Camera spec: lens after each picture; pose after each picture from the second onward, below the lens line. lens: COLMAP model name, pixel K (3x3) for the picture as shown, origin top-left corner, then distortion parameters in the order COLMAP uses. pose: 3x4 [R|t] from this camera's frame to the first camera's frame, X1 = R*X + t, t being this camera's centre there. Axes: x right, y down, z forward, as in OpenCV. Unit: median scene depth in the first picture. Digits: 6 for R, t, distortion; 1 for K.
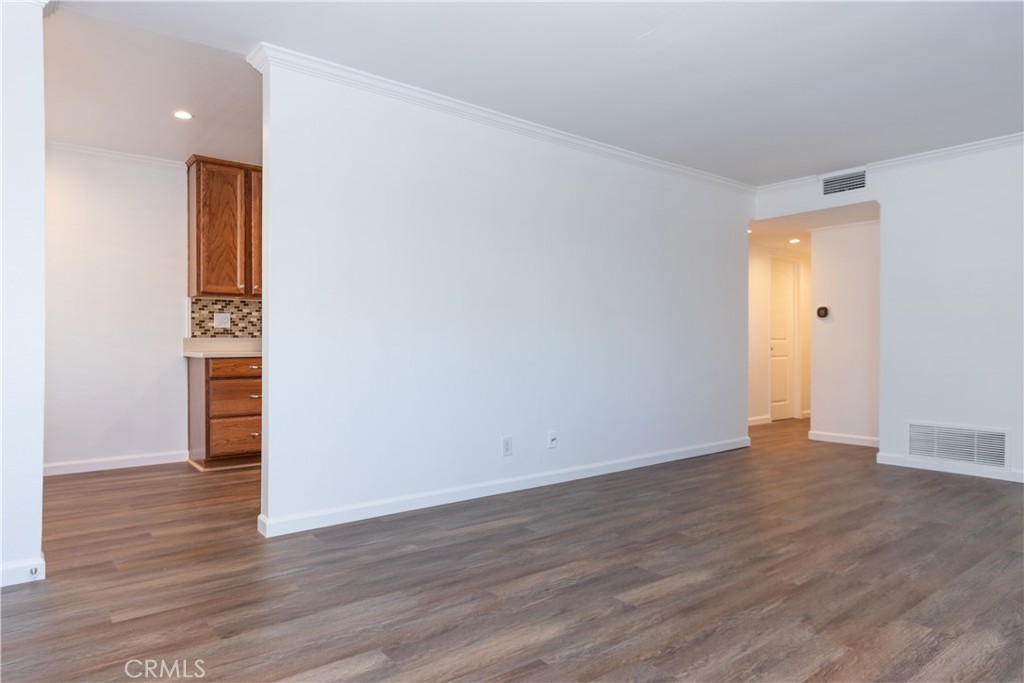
lens RADIAL K [[611.0, 0, 509.1], [0, 611.0, 340.3], [0, 0, 1]] dist [-0.002113, -0.000898]
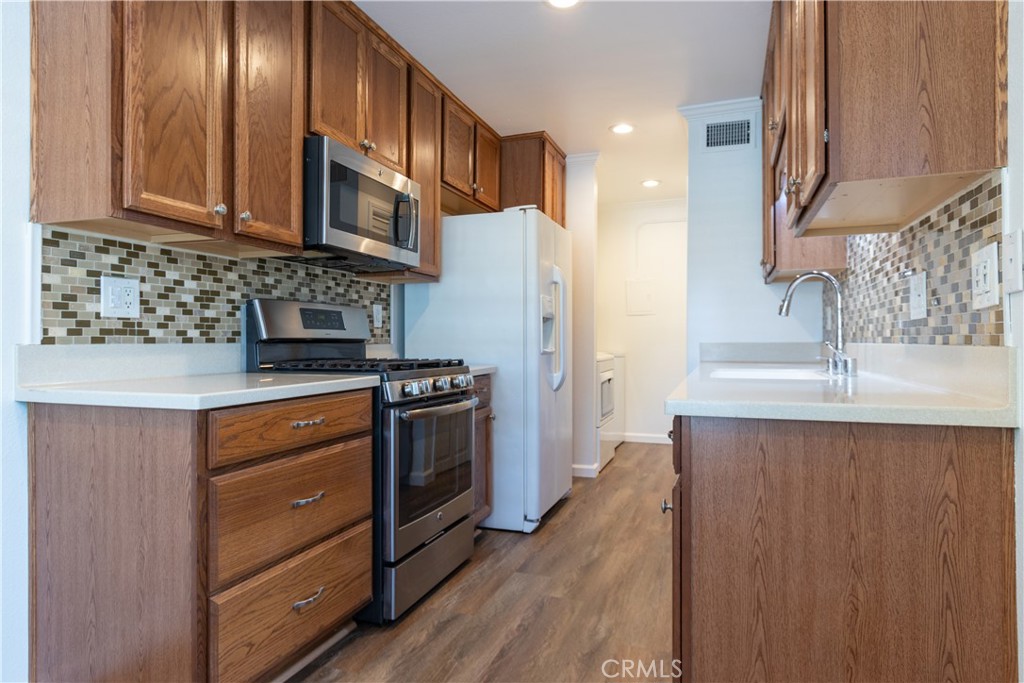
lens RADIAL K [[611.0, 0, 513.4], [0, 611.0, 340.7], [0, 0, 1]] dist [-0.002113, -0.000898]
pose [[0.859514, -0.001185, 0.511111, -0.444146], [0.000844, 0.999999, 0.000899, -0.006183], [-0.511111, -0.000341, 0.859514, 0.546113]]
